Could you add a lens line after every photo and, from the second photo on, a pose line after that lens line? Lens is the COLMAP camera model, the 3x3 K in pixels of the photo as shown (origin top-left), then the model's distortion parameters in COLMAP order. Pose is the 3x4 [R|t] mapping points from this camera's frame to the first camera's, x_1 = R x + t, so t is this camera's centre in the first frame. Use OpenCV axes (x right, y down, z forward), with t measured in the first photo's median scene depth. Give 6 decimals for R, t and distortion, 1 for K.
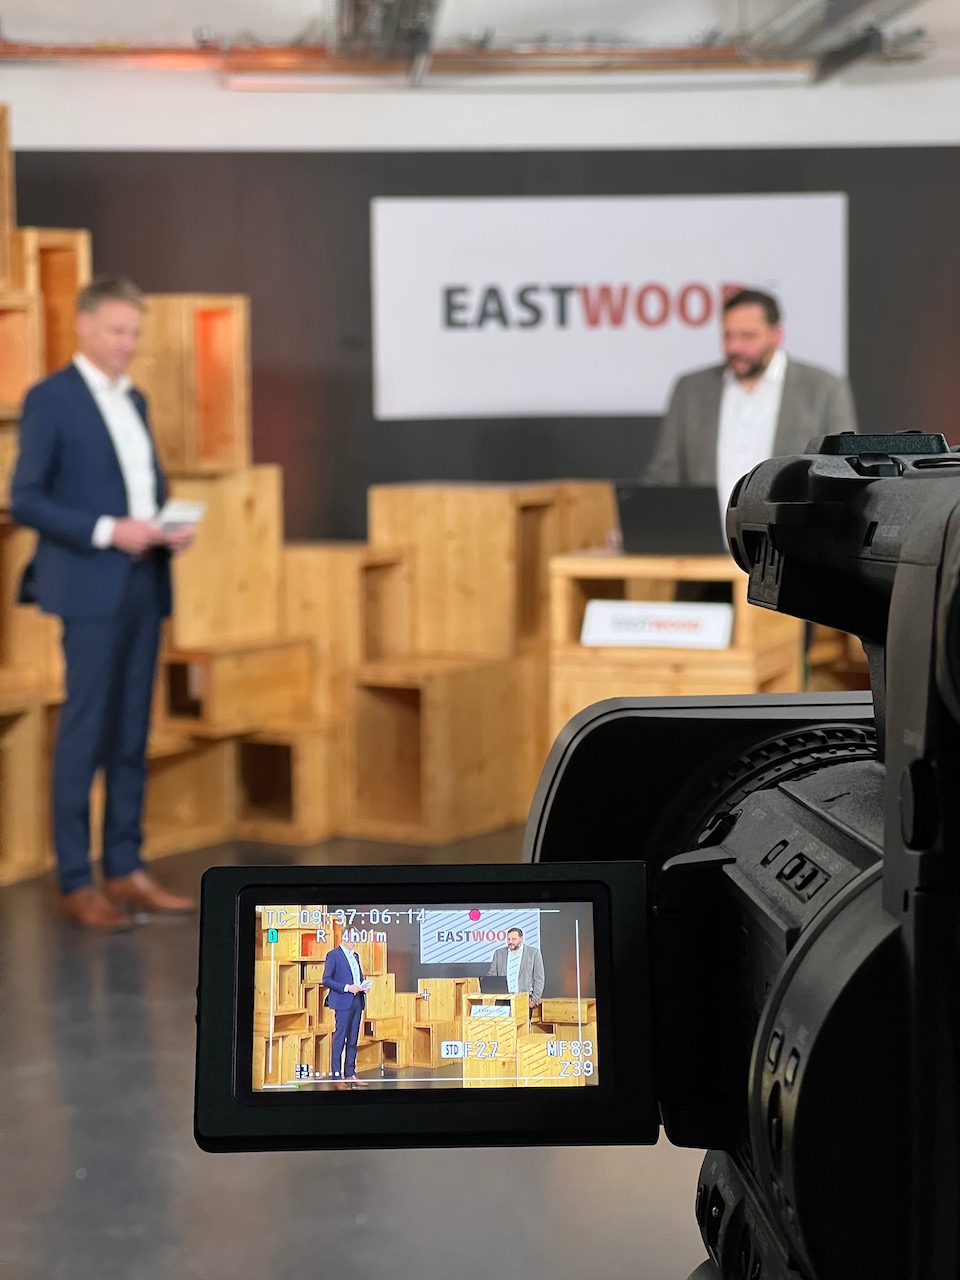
lens RADIAL K [[2884.5, 0, 480.0], [0, 2884.5, 640.0], [0, 0, 1]] dist [-0.127439, 4.319317]
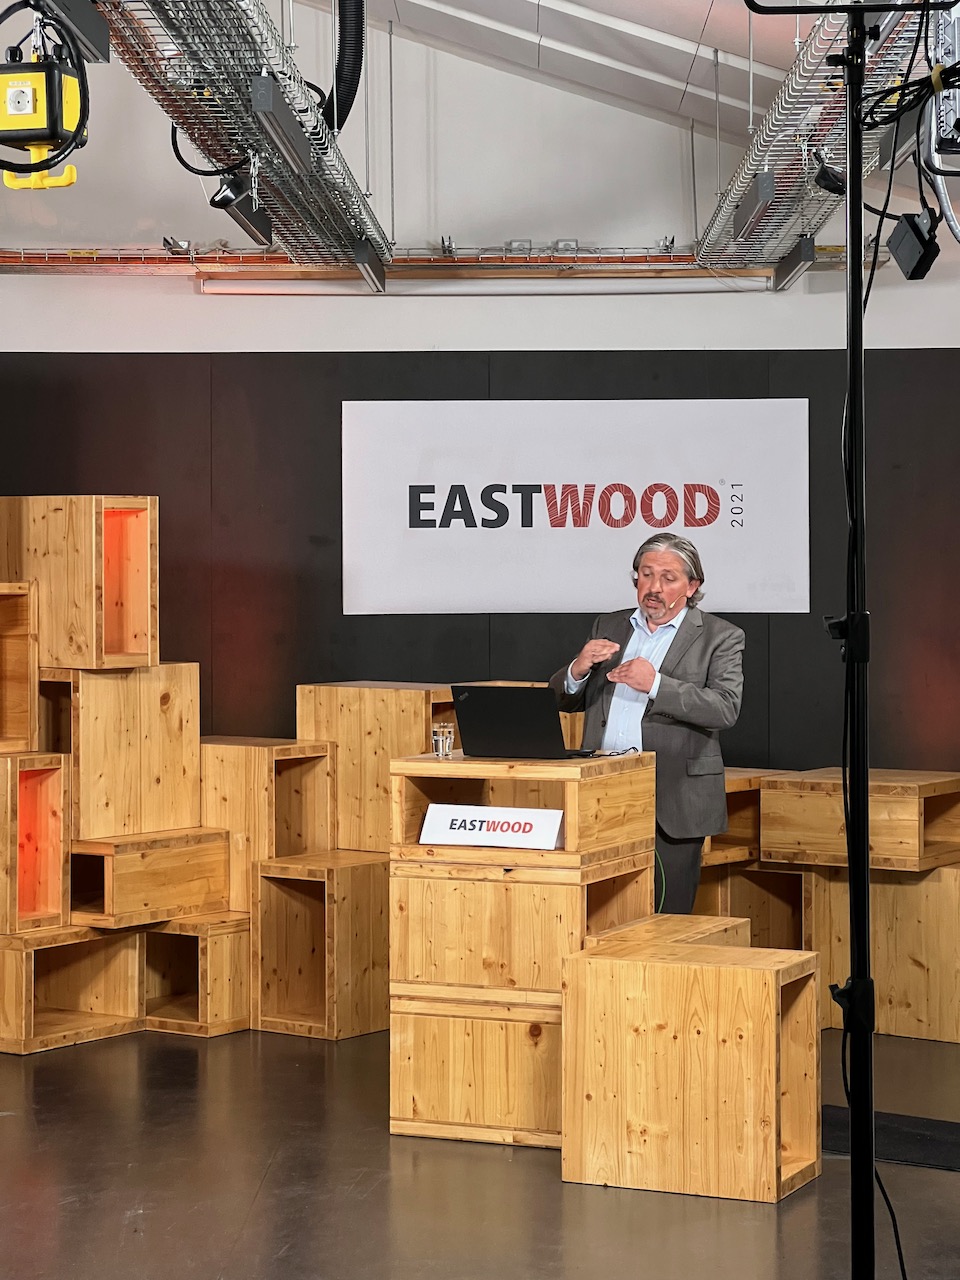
lens RADIAL K [[2865.4, 0, 480.1], [0, 2865.4, 630.9], [0, 0, 1]] dist [0.025058, 2.991313]
pose [[0.996961, 0.009218, -0.077360, 0.098352], [-0.014523, 0.997559, -0.068304, -0.003575], [0.076541, 0.069220, 0.994661, 0.003577]]
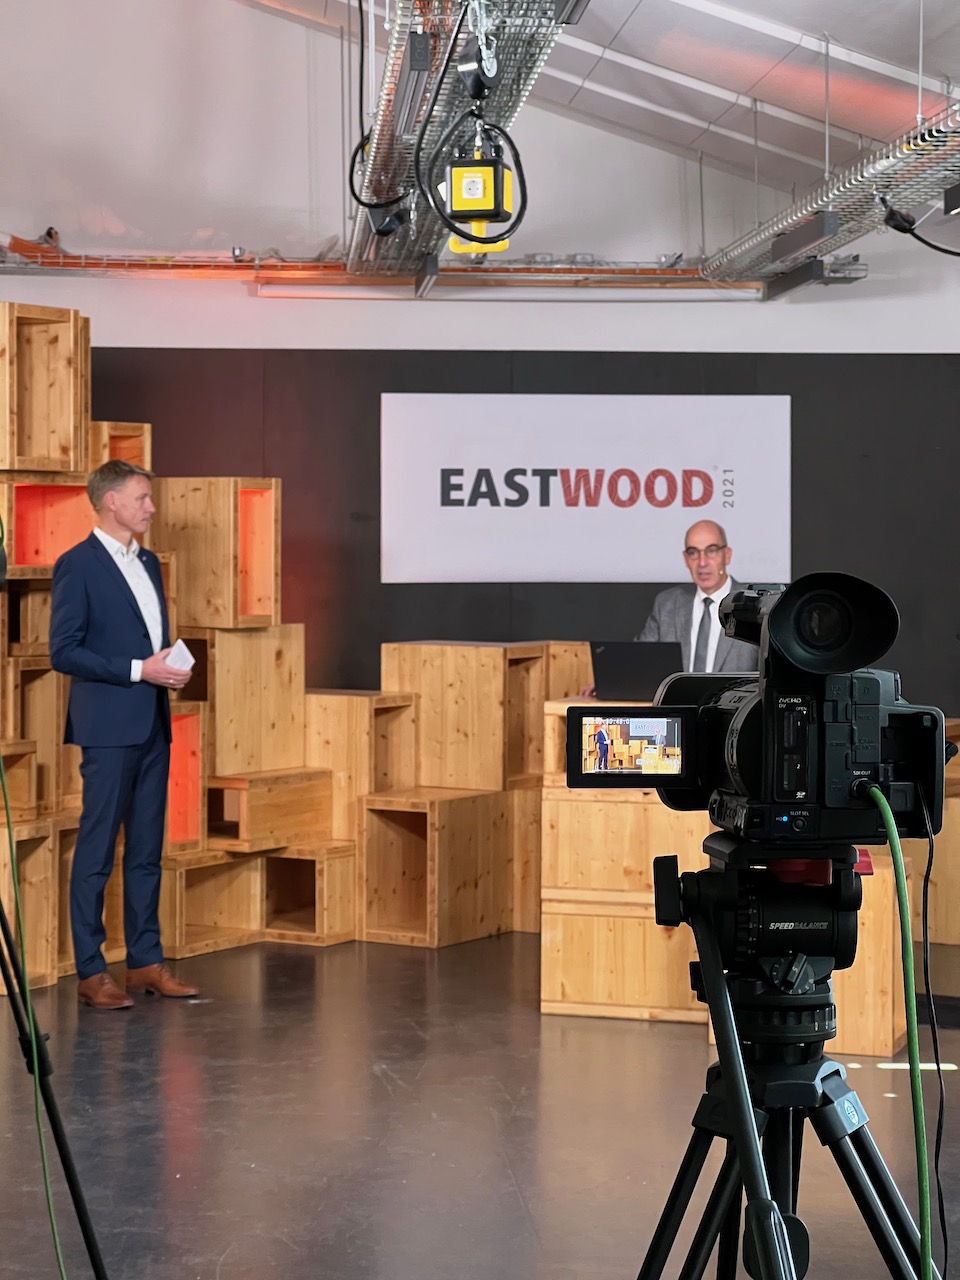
lens RADIAL K [[2884.5, 0, 480.0], [0, 2884.5, 640.0], [0, 0, 1]] dist [-0.127439, 4.319317]
pose [[0.999795, 0.012827, 0.015639, -0.015521], [-0.011898, 0.998240, -0.058095, 0.012130], [-0.016357, 0.057897, 0.998189, -0.148191]]
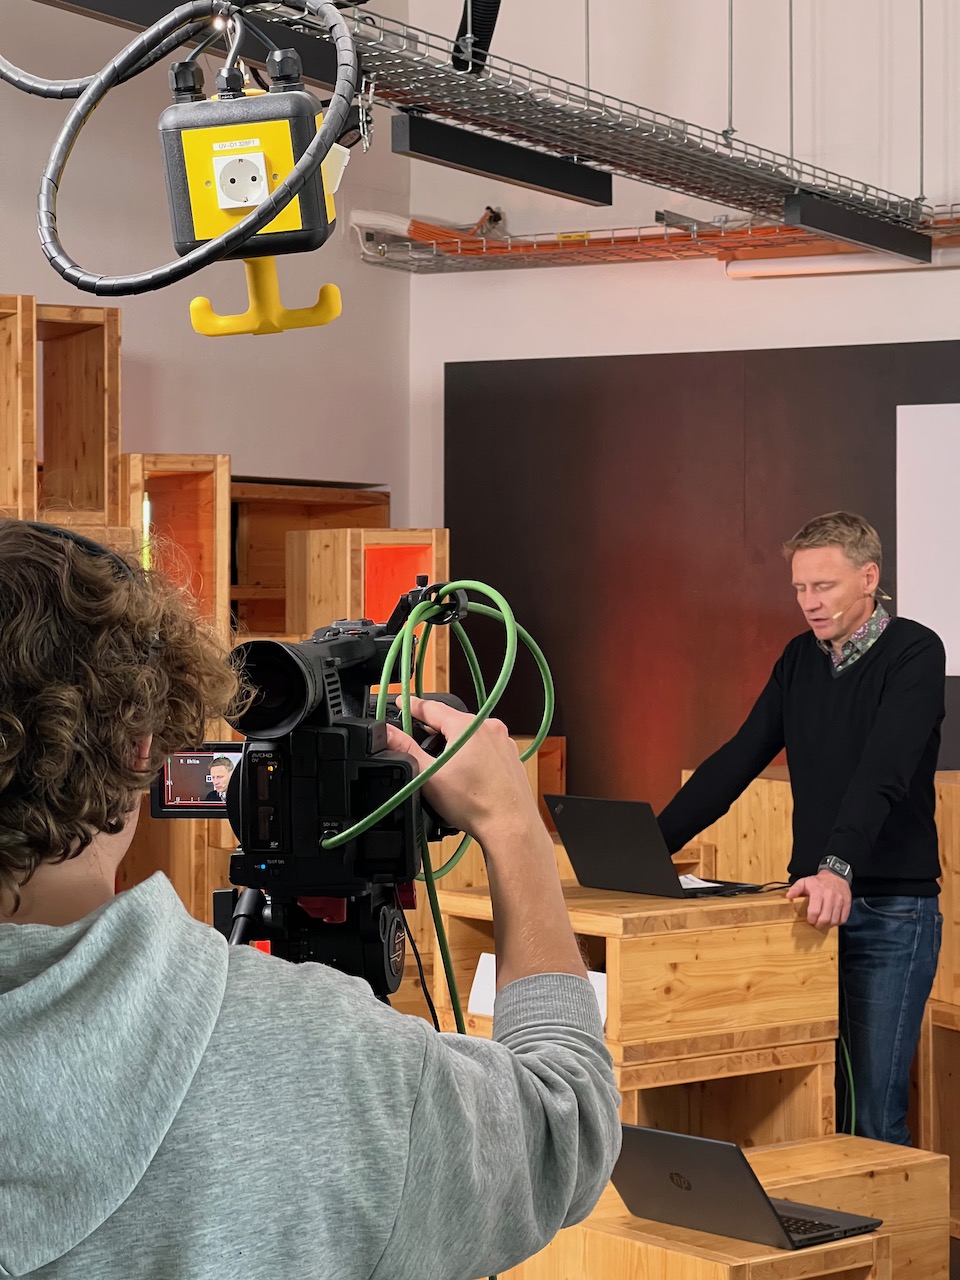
lens RADIAL K [[2865.4, 0, 480.1], [0, 2865.4, 630.9], [0, 0, 1]] dist [0.025058, 2.991313]
pose [[0.856463, 0.015430, -0.515977, 0.301517], [-0.056015, 0.996429, -0.063180, -0.035650], [0.513160, 0.083014, 0.854269, 0.283582]]
